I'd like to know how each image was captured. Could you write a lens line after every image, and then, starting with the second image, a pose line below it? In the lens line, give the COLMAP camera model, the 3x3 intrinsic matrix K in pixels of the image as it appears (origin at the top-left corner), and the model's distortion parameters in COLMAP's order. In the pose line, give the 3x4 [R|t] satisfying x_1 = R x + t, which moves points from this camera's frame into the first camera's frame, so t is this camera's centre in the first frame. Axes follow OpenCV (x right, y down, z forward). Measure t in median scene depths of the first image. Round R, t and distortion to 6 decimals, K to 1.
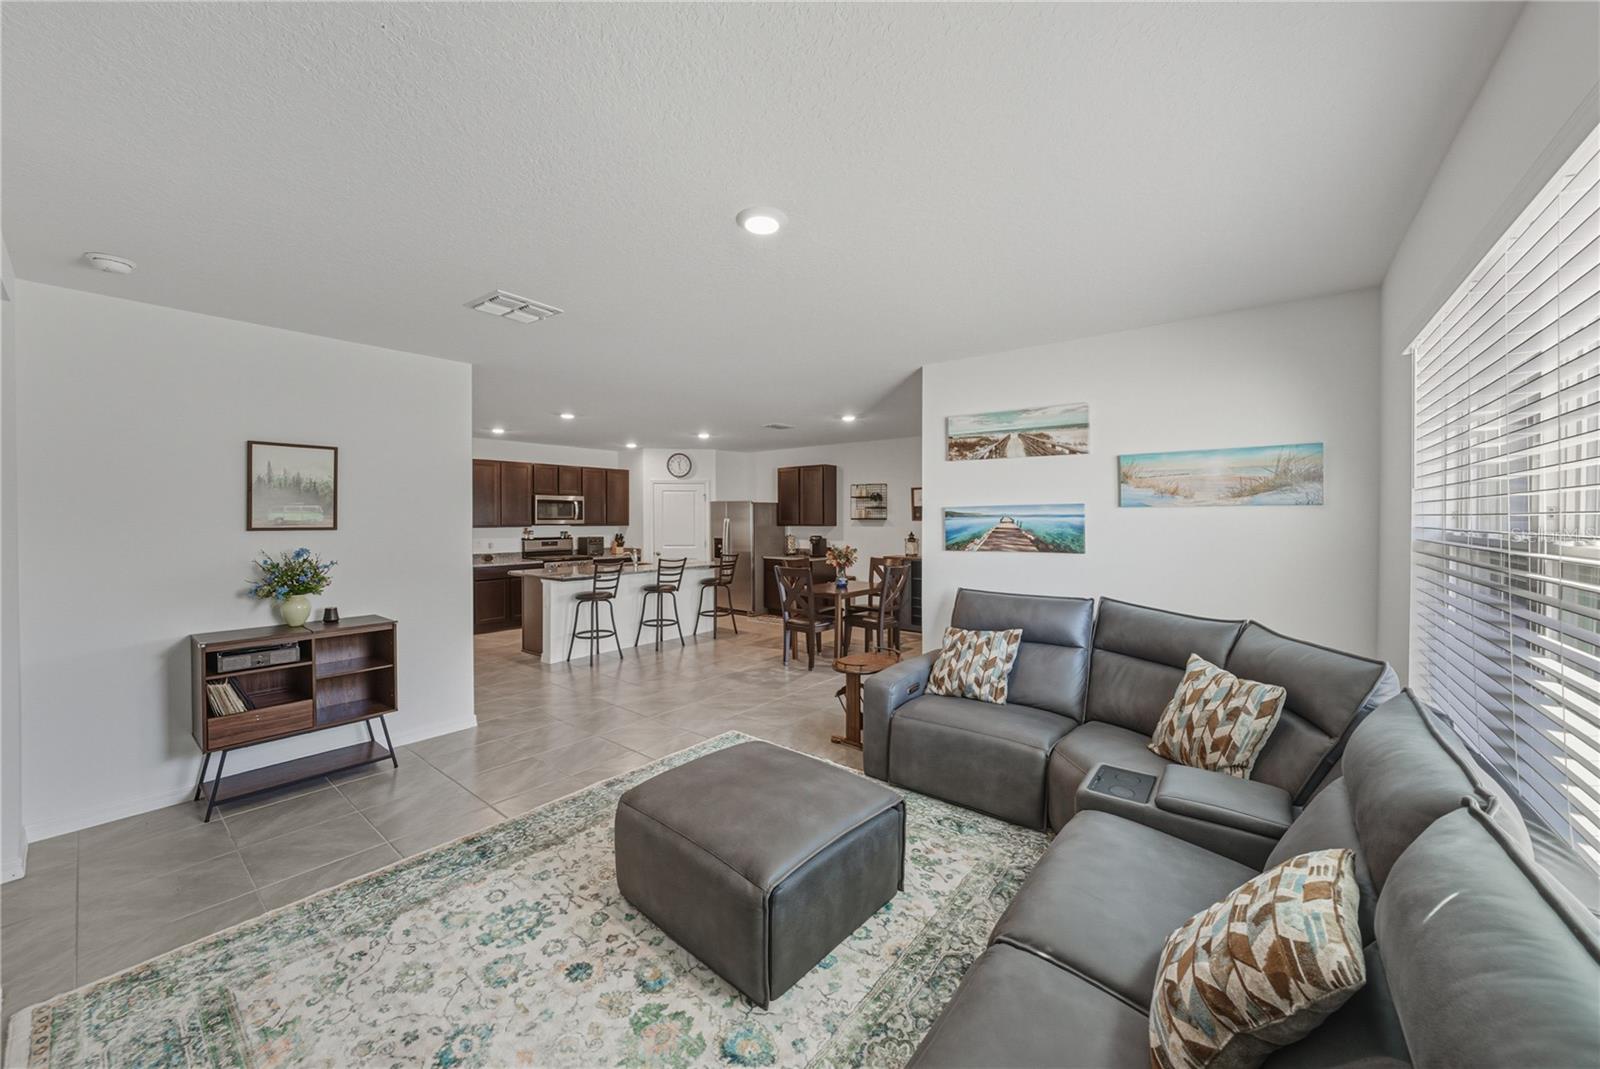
lens RADIAL K [[583.9, 0, 801.2], [0, 583.9, 527.8], [0, 0, 1]] dist [-0.000852, 0.000069]
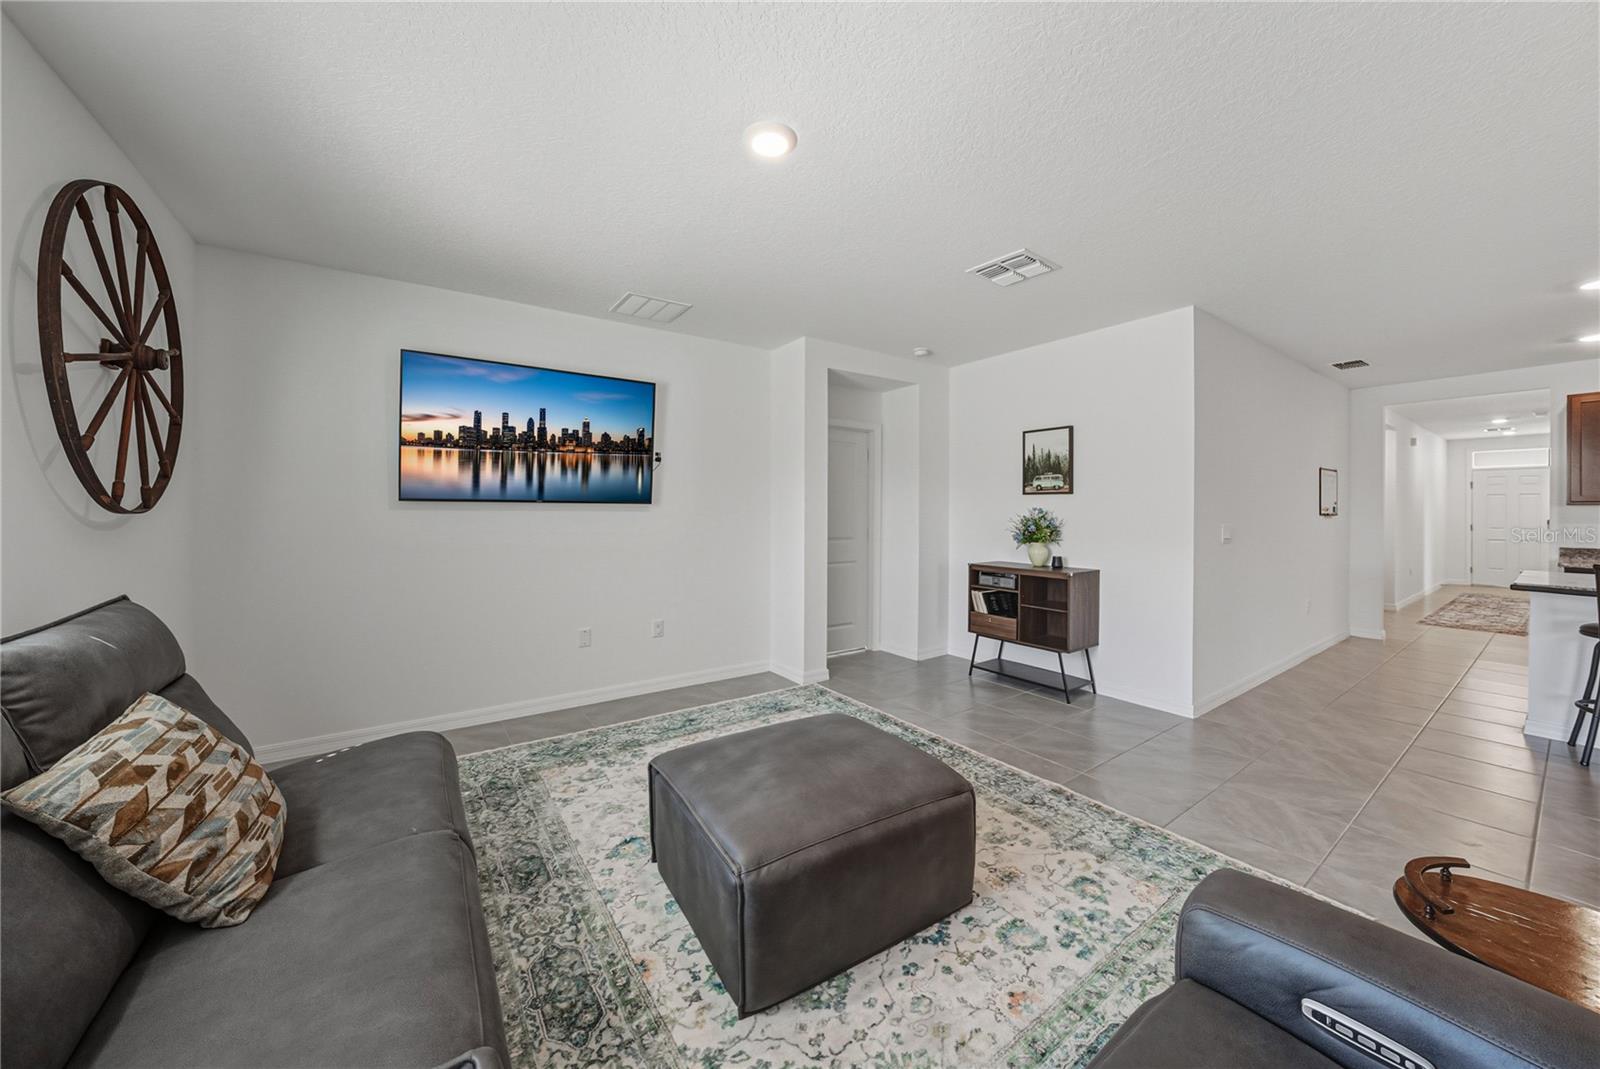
lens RADIAL K [[555.3, 0, 794.1], [0, 555.3, 505.6], [0, 0, 1]] dist [-0.001720, -0.000049]
pose [[-0.278800, -0.009887, -0.960298, 0.475524], [-0.016686, 0.999846, -0.005449, 0.045100], [0.960204, 0.014504, -0.278922, 0.781153]]
